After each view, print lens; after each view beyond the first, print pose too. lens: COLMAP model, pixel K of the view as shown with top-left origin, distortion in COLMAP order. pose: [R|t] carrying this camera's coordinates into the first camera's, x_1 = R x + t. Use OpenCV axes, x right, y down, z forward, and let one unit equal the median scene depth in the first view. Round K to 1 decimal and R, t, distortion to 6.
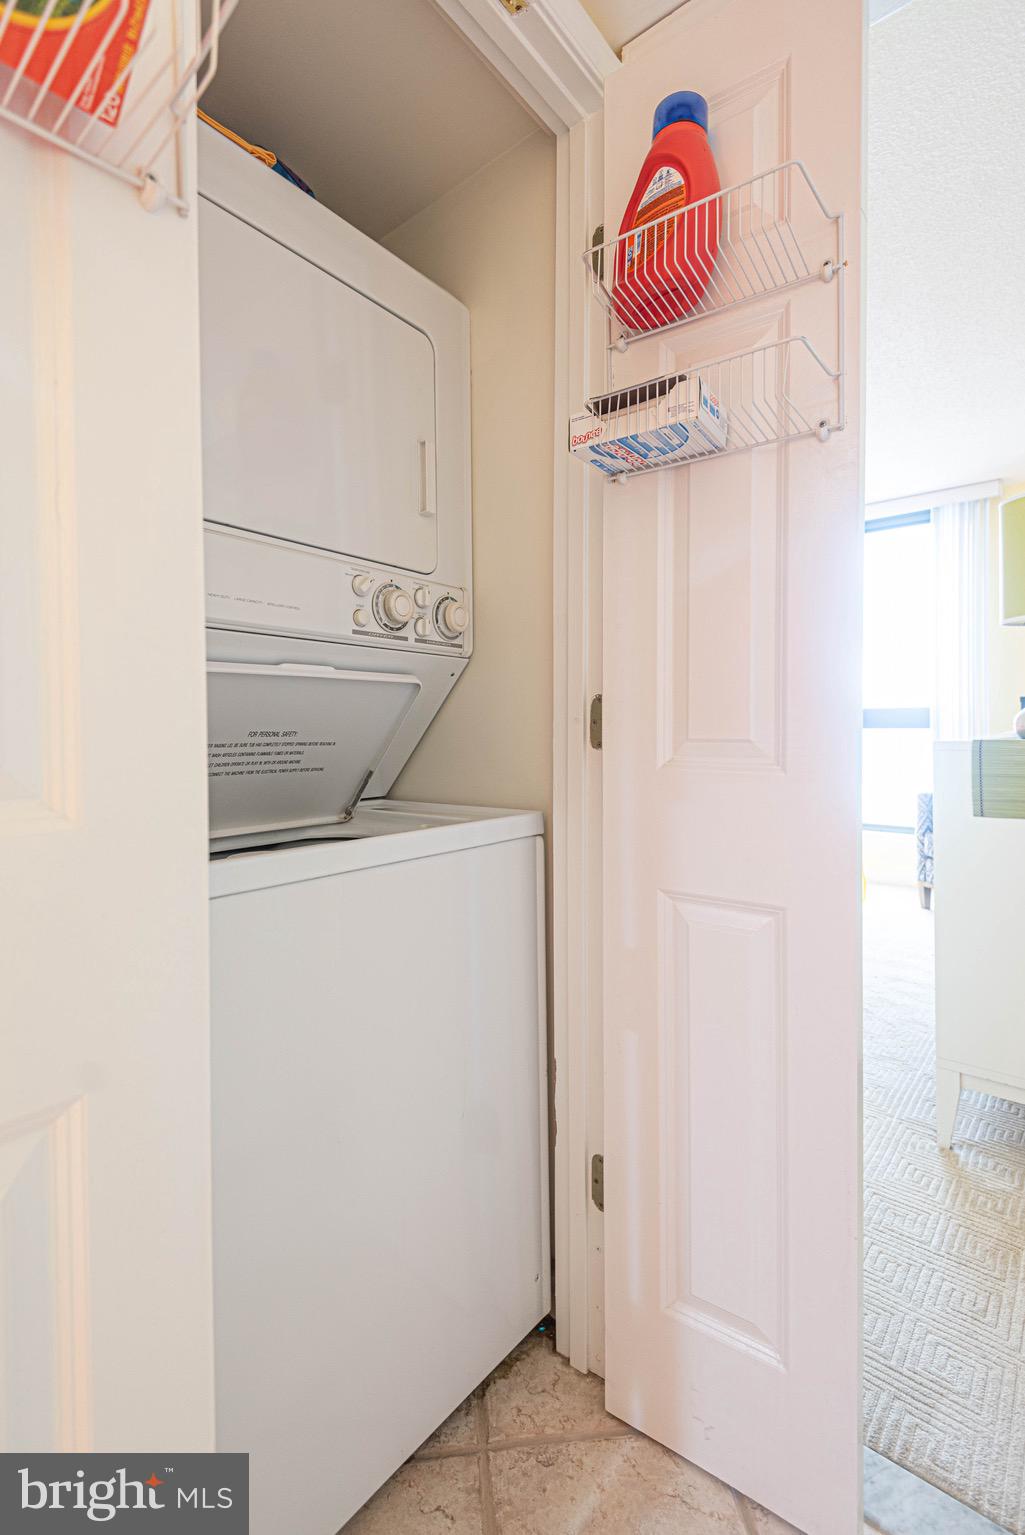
lens RADIAL K [[699.6, 0, 513.0], [0, 699.6, 763.9], [0, 0, 1]] dist [0.001756, -0.000001]
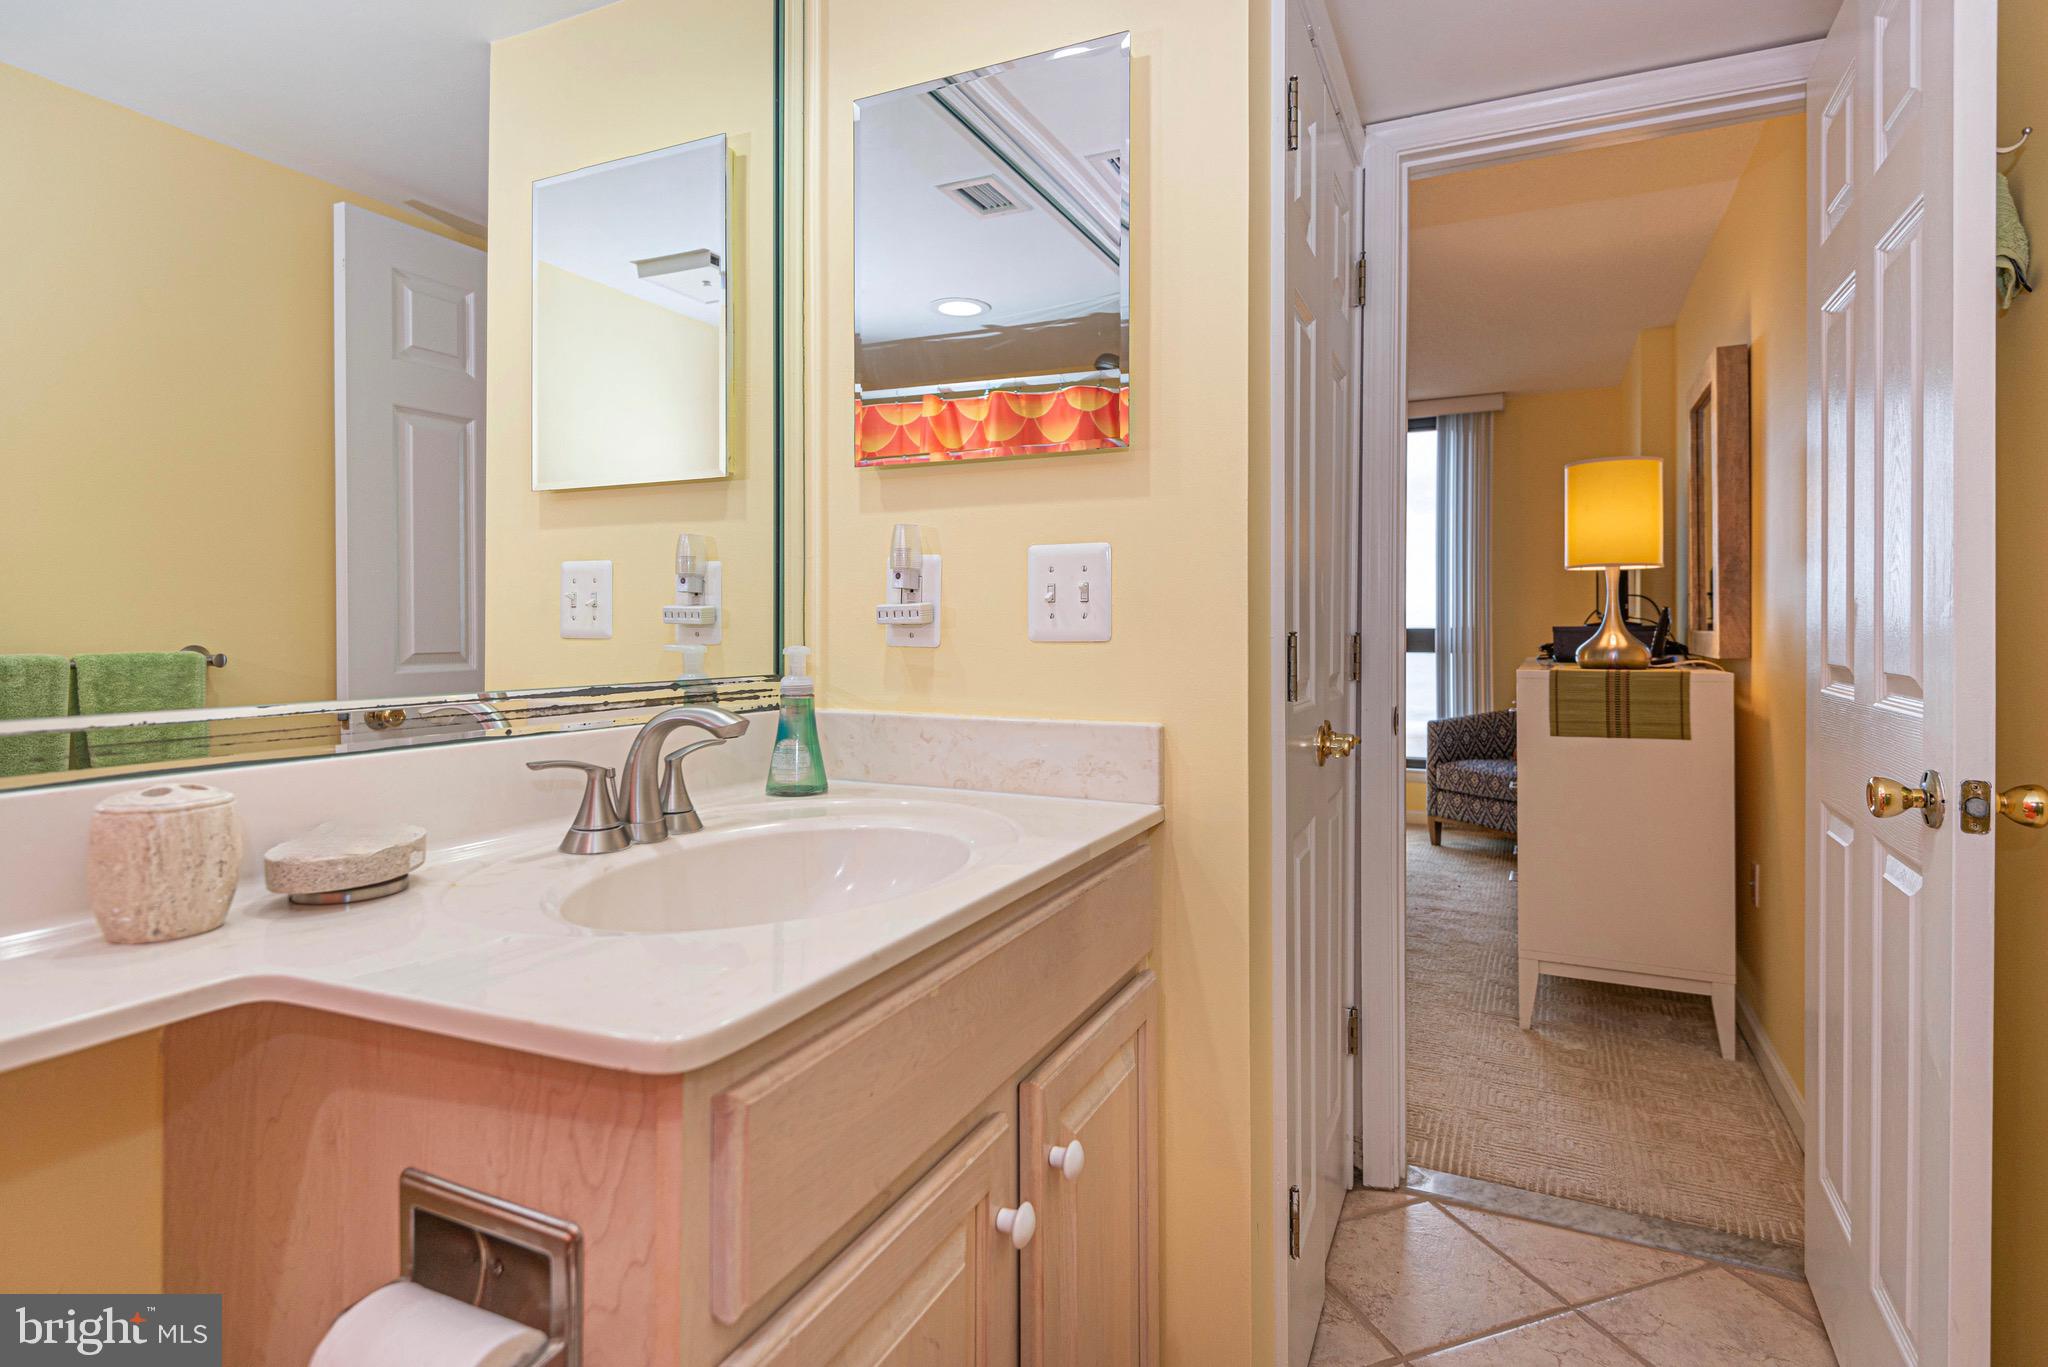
lens RADIAL K [[1064.0, 0, 1023.2], [0, 1064.0, 675.7], [0, 0, 1]] dist [0.002452, 0.000098]
pose [[0.966215, 0.006149, 0.257665, -0.630945], [-0.003007, 0.999916, -0.012588, 0.000840], [-0.257720, 0.011388, 0.966152, -0.471920]]
